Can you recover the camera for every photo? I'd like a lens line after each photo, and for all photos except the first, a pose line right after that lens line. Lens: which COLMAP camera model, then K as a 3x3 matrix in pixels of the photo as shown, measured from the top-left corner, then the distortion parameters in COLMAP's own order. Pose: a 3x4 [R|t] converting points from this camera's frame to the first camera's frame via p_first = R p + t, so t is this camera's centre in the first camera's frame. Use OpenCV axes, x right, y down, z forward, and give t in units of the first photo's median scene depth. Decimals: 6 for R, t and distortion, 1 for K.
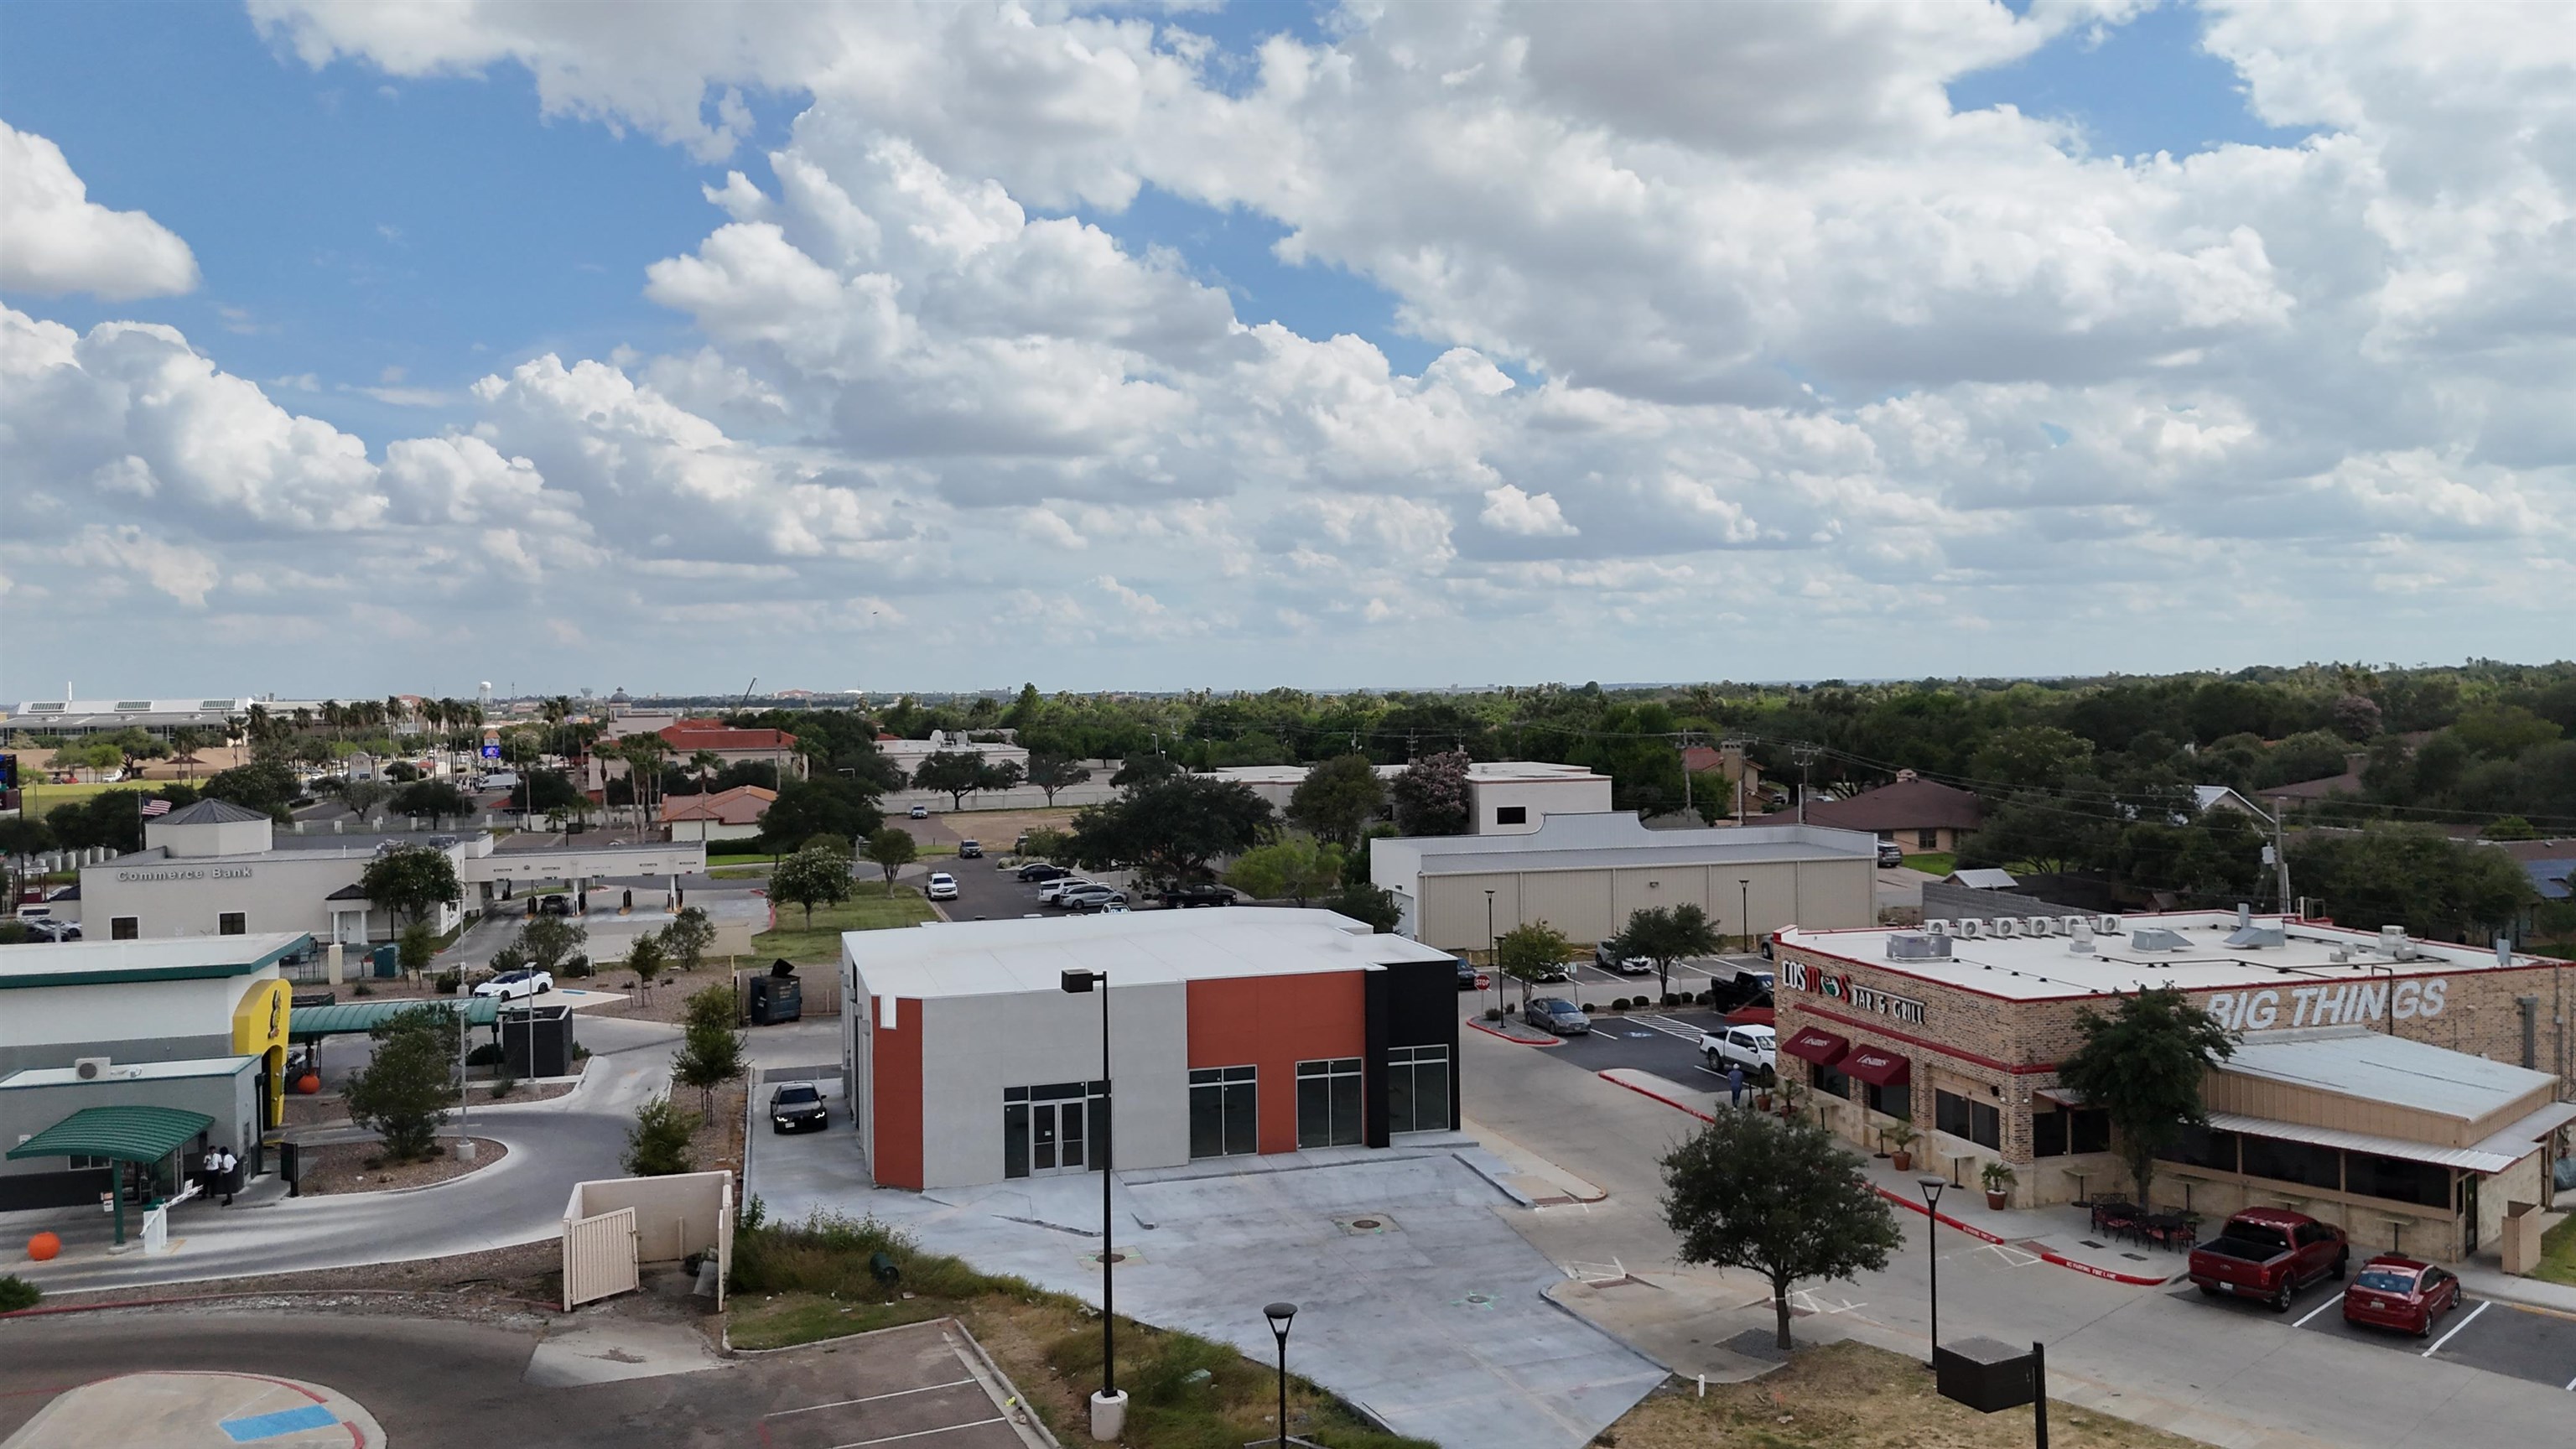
lens RADIAL K [[1915.4, 0, 1255.6], [0, 1915.4, 679.0], [0, 0, 1]] dist [0.067817, -0.068718]
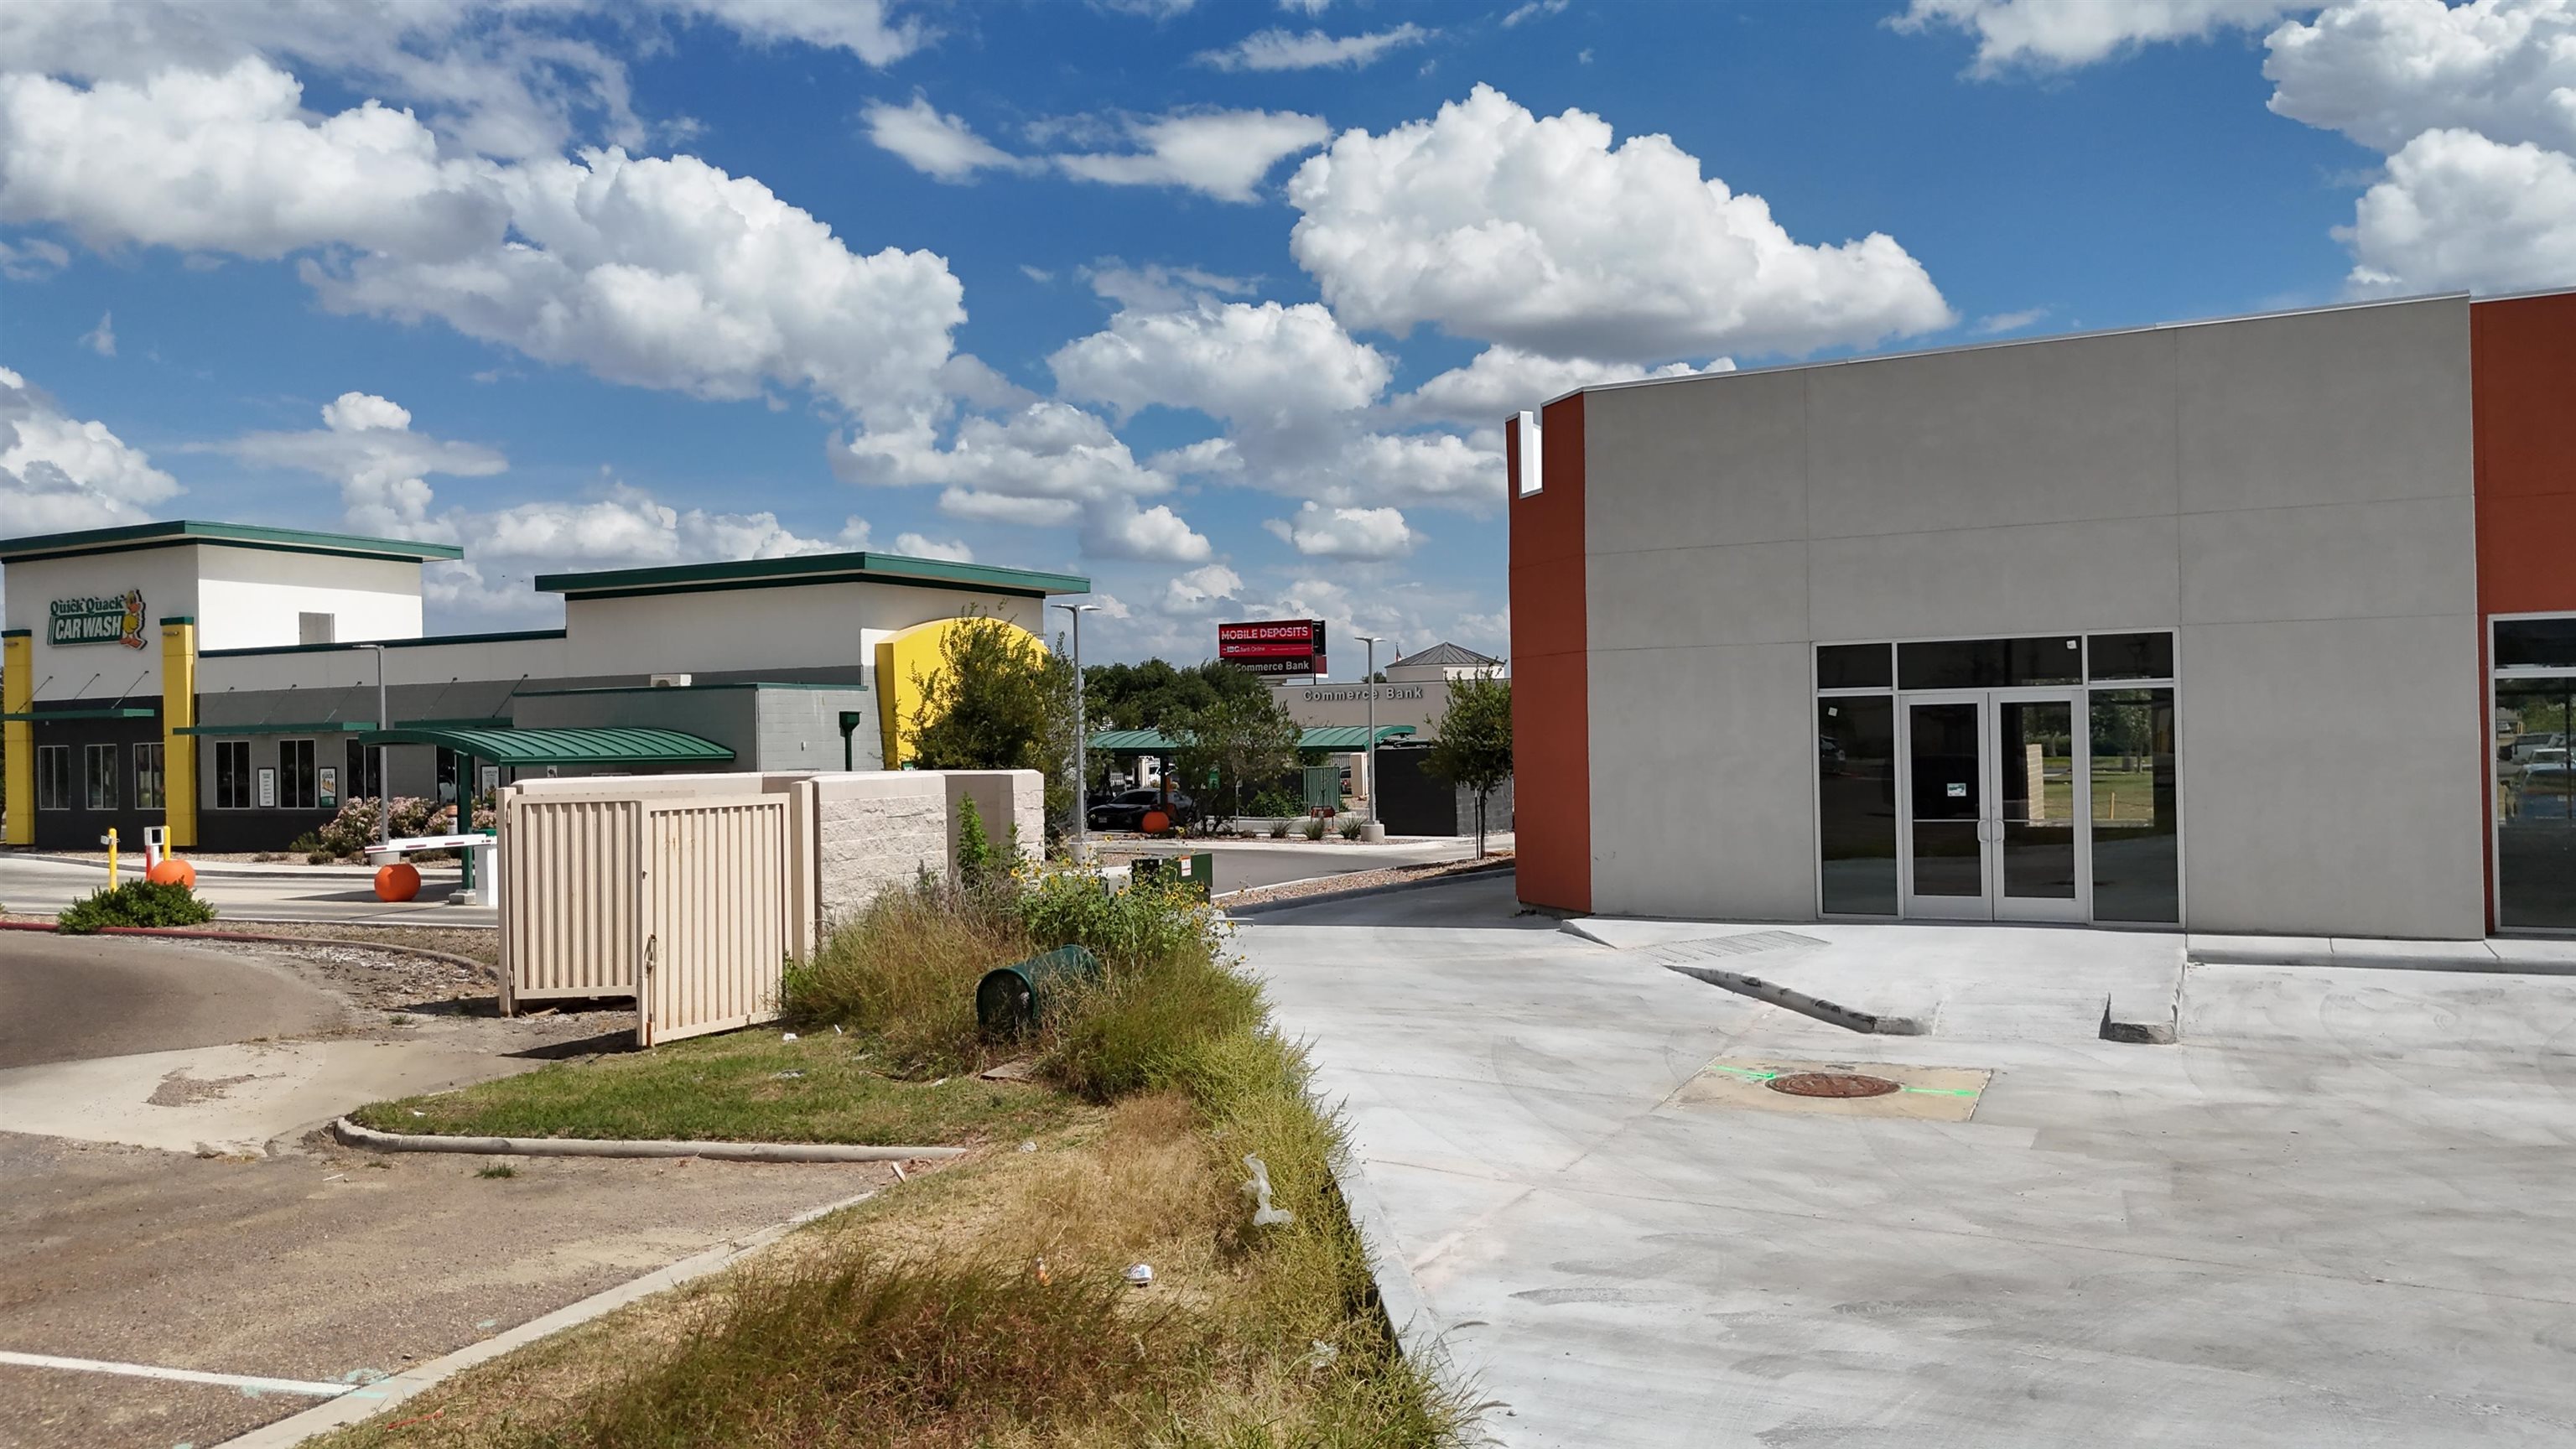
lens RADIAL K [[1915.4, 0, 1278.4], [0, 1915.4, 751.1], [0, 0, 1]] dist [0.067817, -0.068718]
pose [[0.731866, 0.007739, -0.681405, 0.029267], [0.008561, 0.999752, 0.020549, 0.217223], [0.681395, -0.020873, 0.731618, 0.670186]]
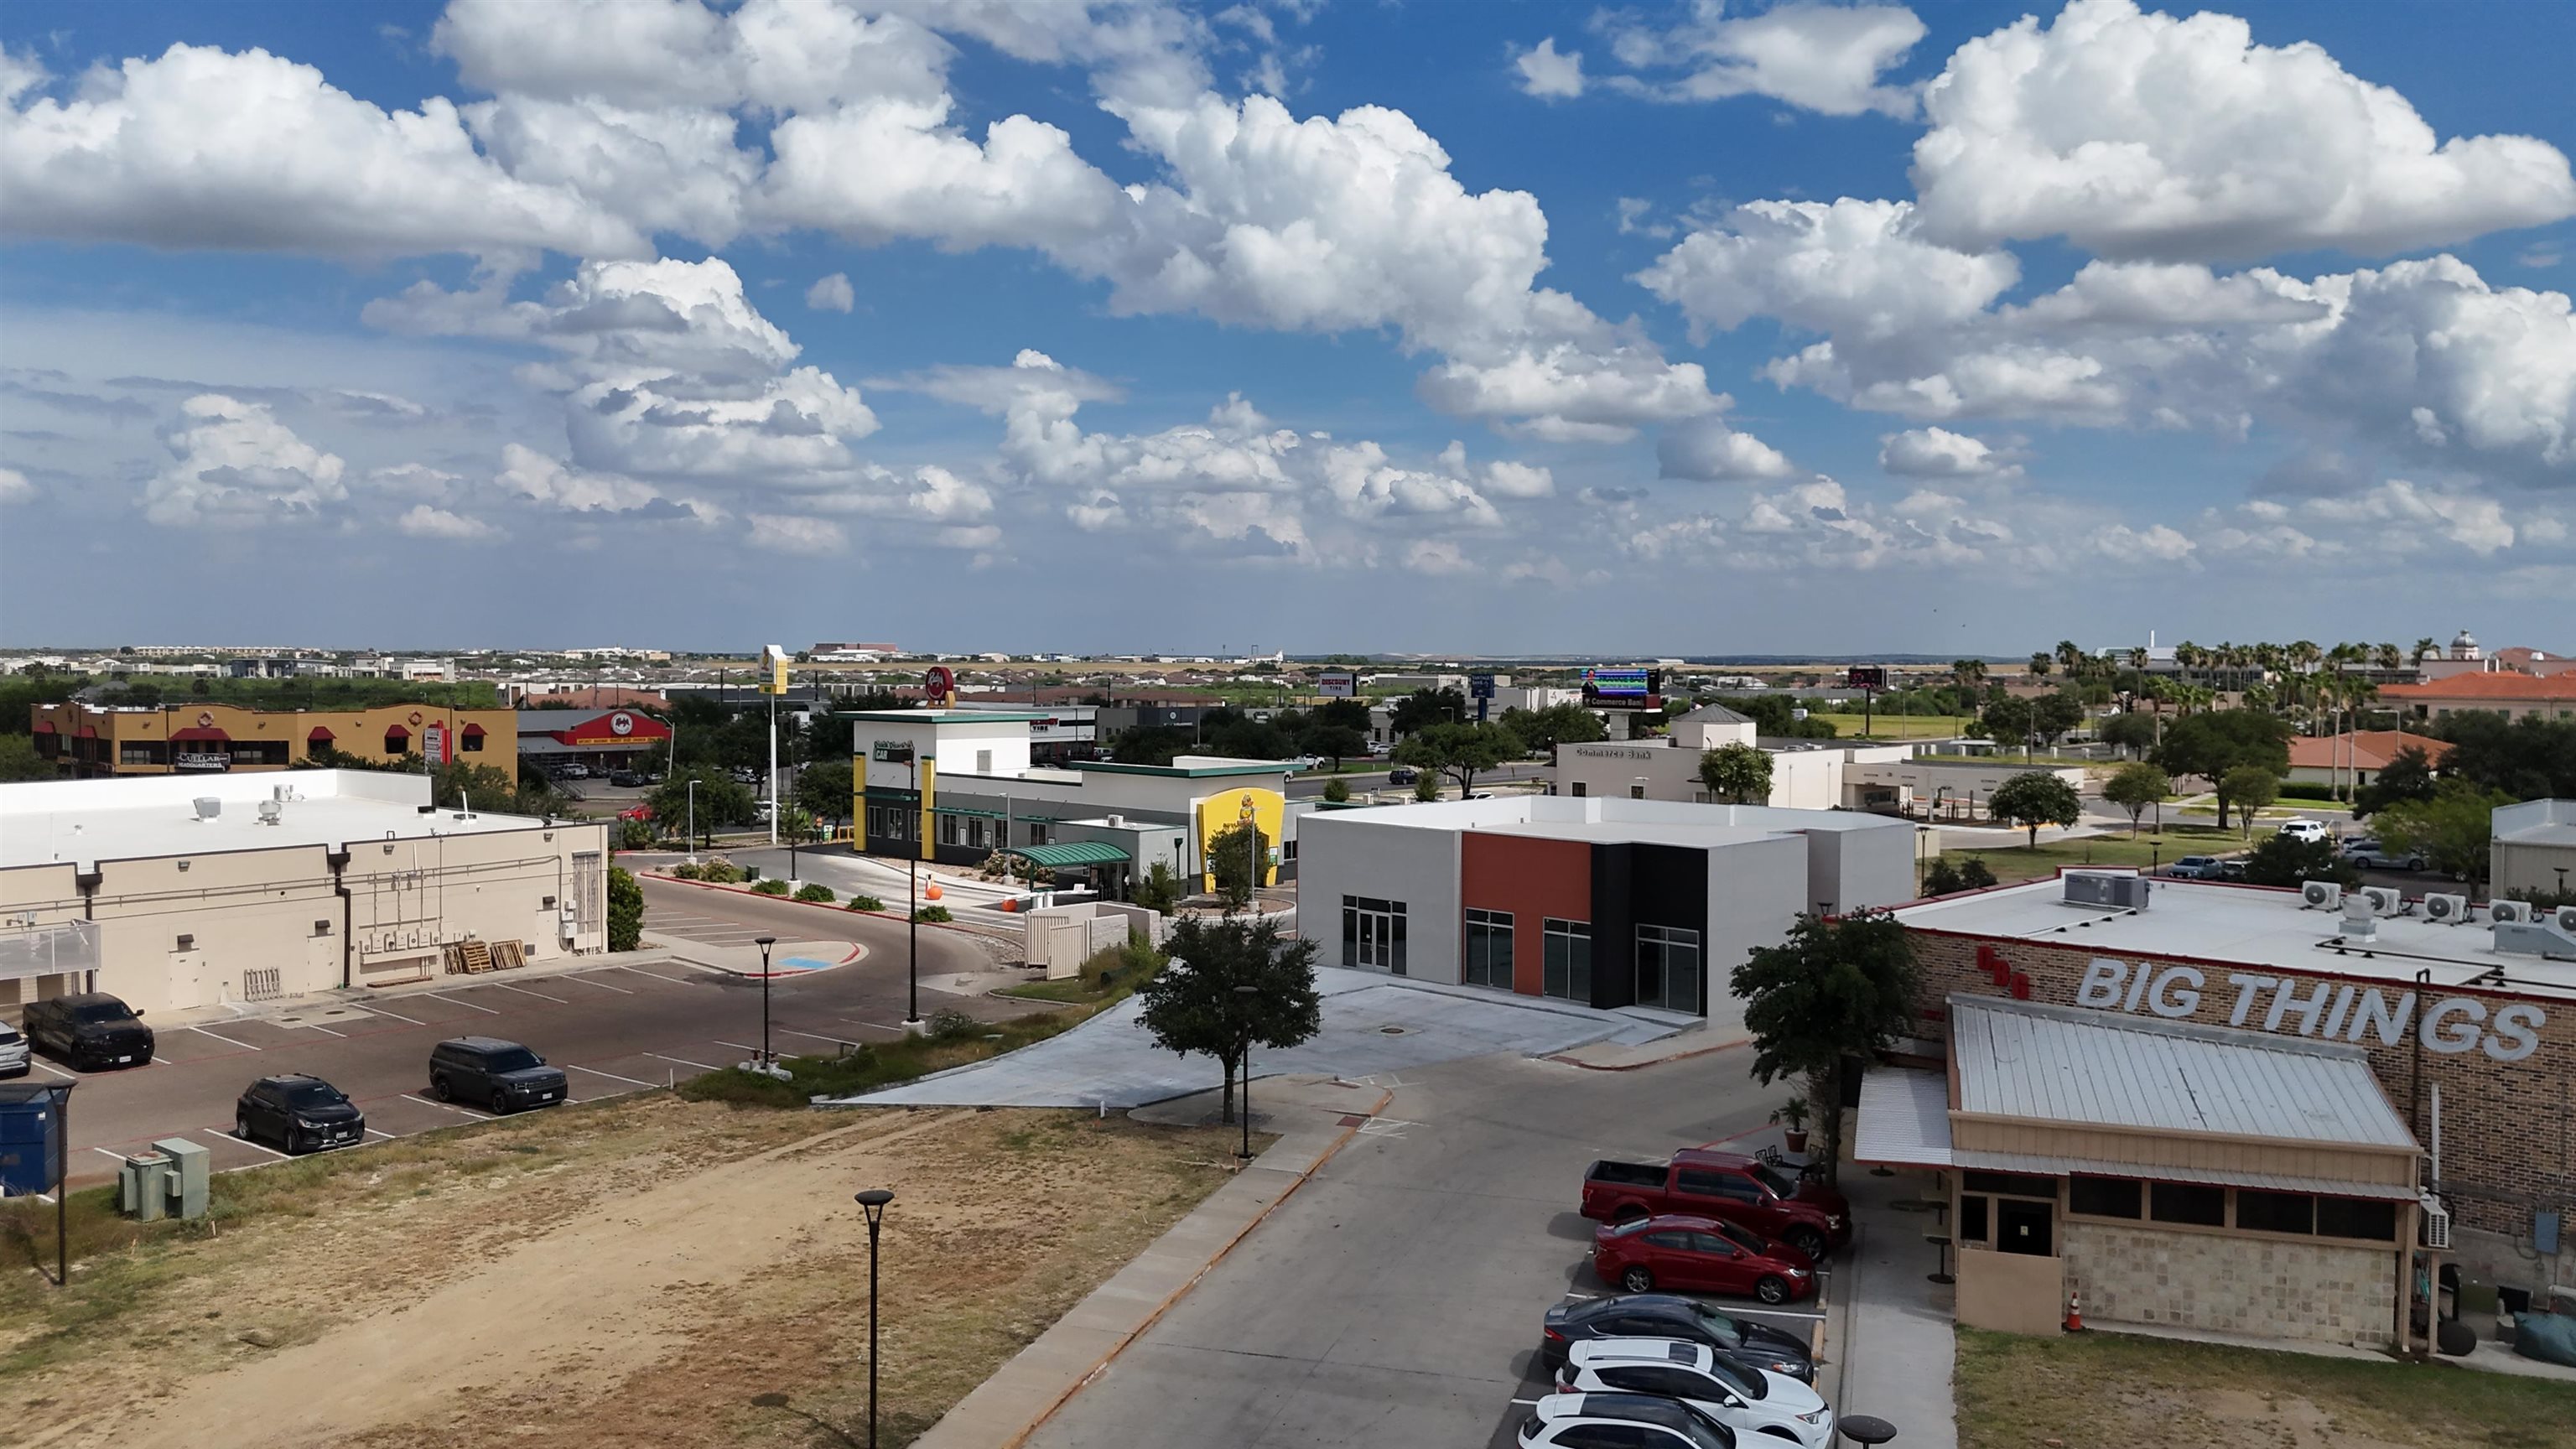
lens RADIAL K [[1915.4, 0, 1279.4], [0, 1915.4, 741.1], [0, 0, 1]] dist [0.067817, -0.068718]
pose [[0.493331, 0.056763, -0.867987, 0.920490], [-0.008173, 0.998127, 0.060628, 0.032853], [0.869803, -0.022816, 0.492871, 0.329722]]
